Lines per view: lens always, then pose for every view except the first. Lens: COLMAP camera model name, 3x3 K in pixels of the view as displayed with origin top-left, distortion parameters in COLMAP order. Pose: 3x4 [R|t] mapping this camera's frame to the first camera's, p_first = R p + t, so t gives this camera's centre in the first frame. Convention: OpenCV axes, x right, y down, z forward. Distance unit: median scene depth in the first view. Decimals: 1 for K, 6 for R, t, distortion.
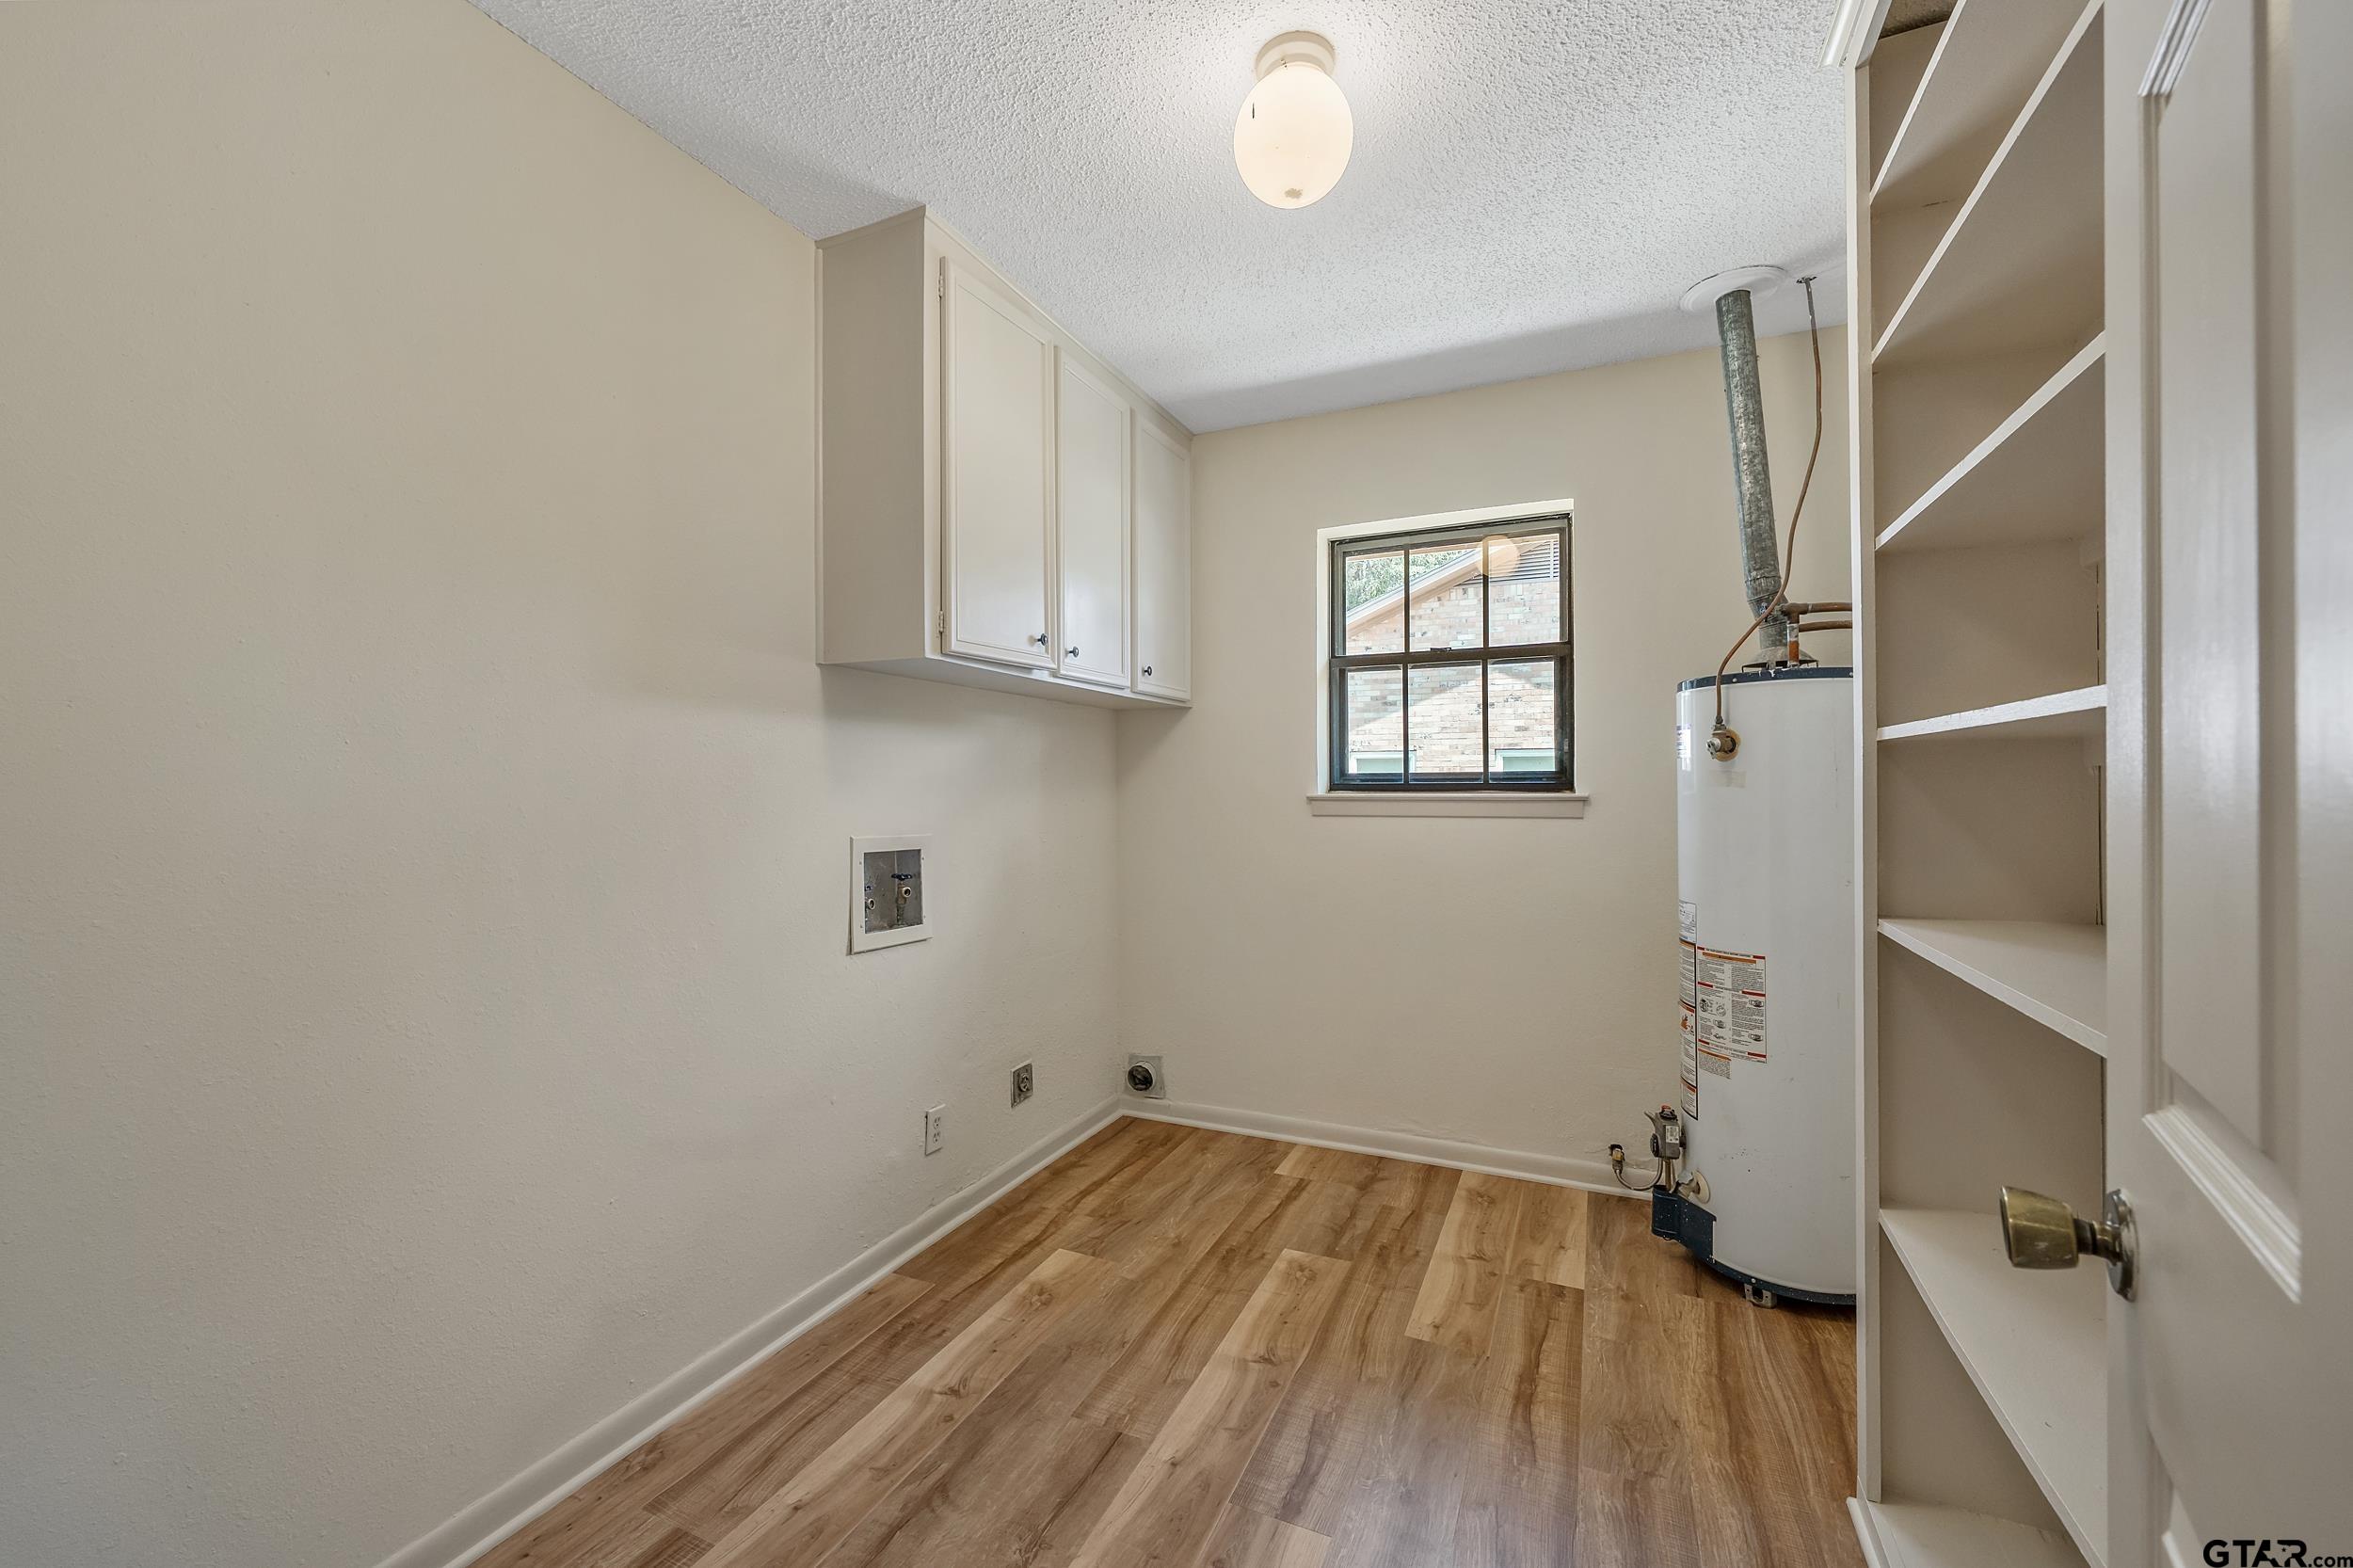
lens RADIAL K [[972.7, 0, 1181.3], [0, 972.7, 790.3], [0, 0, 1]] dist [-0.002792, -0.000080]
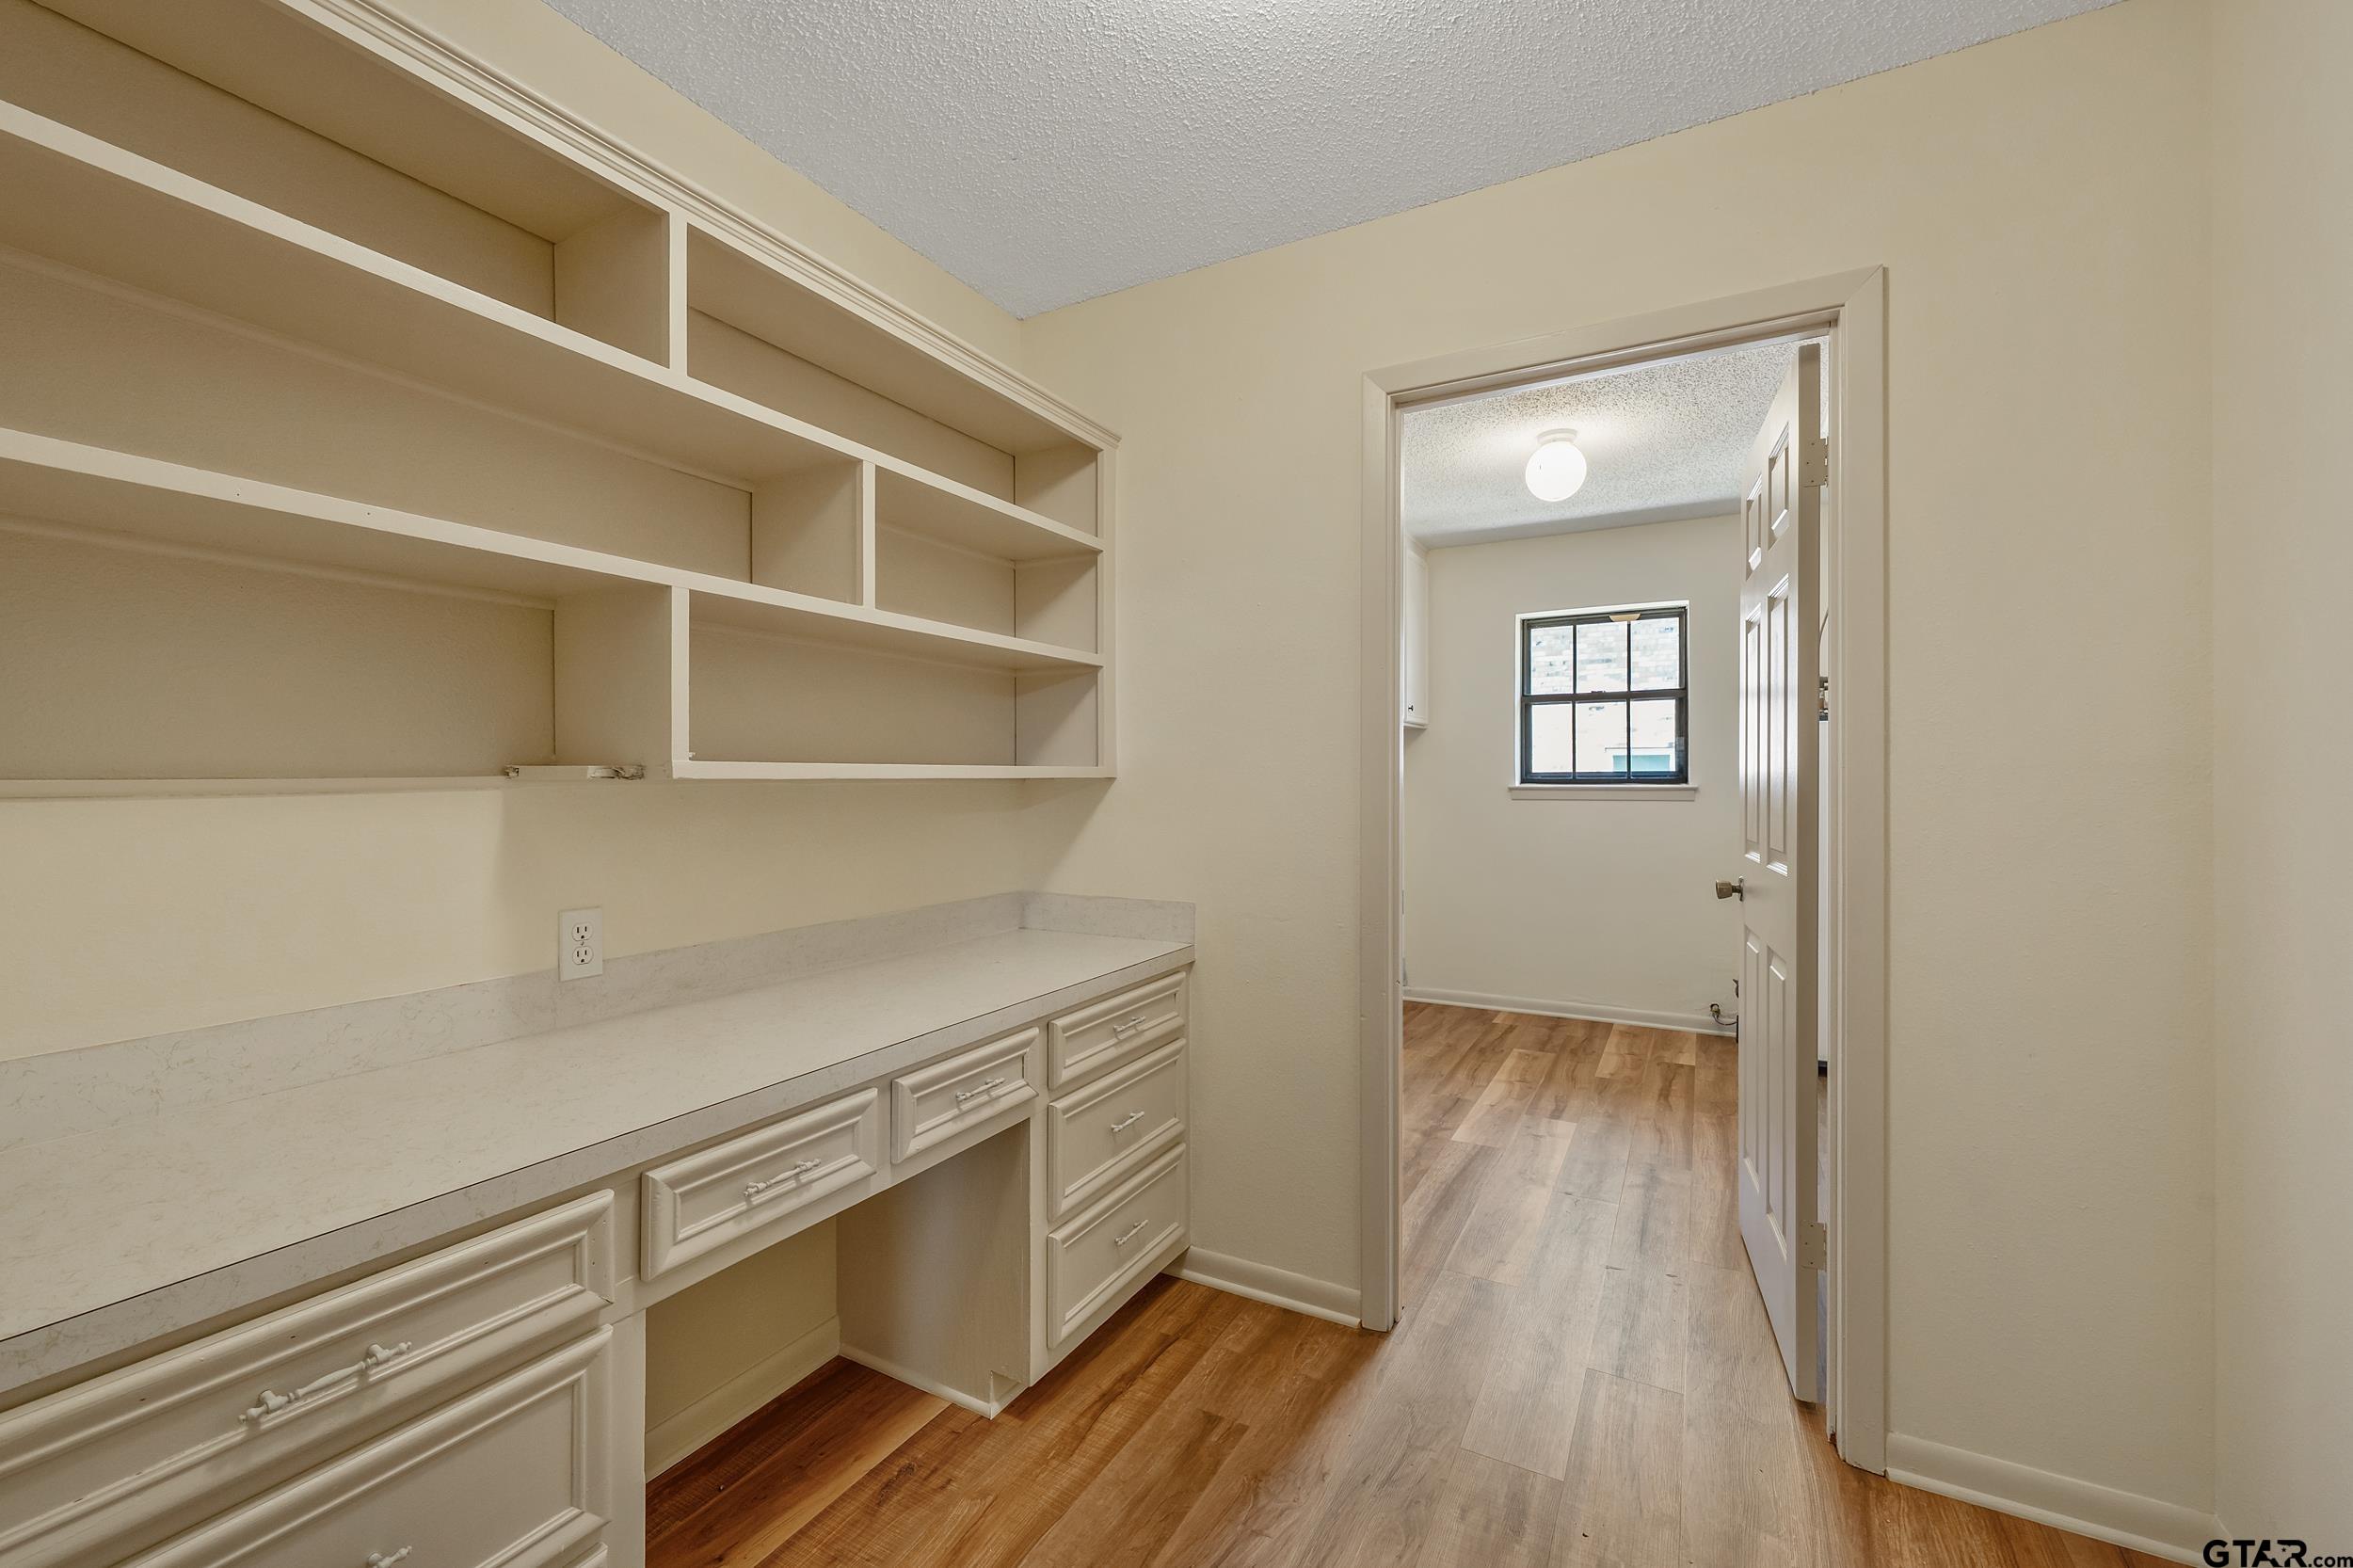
lens RADIAL K [[972.7, 0, 1181.3], [0, 972.7, 790.3], [0, 0, 1]] dist [-0.002792, -0.000080]
pose [[0.996230, 0.001291, -0.086745, -0.282274], [-0.000839, 0.999986, 0.005239, 0.004118], [0.086750, -0.005146, 0.996217, -0.650772]]
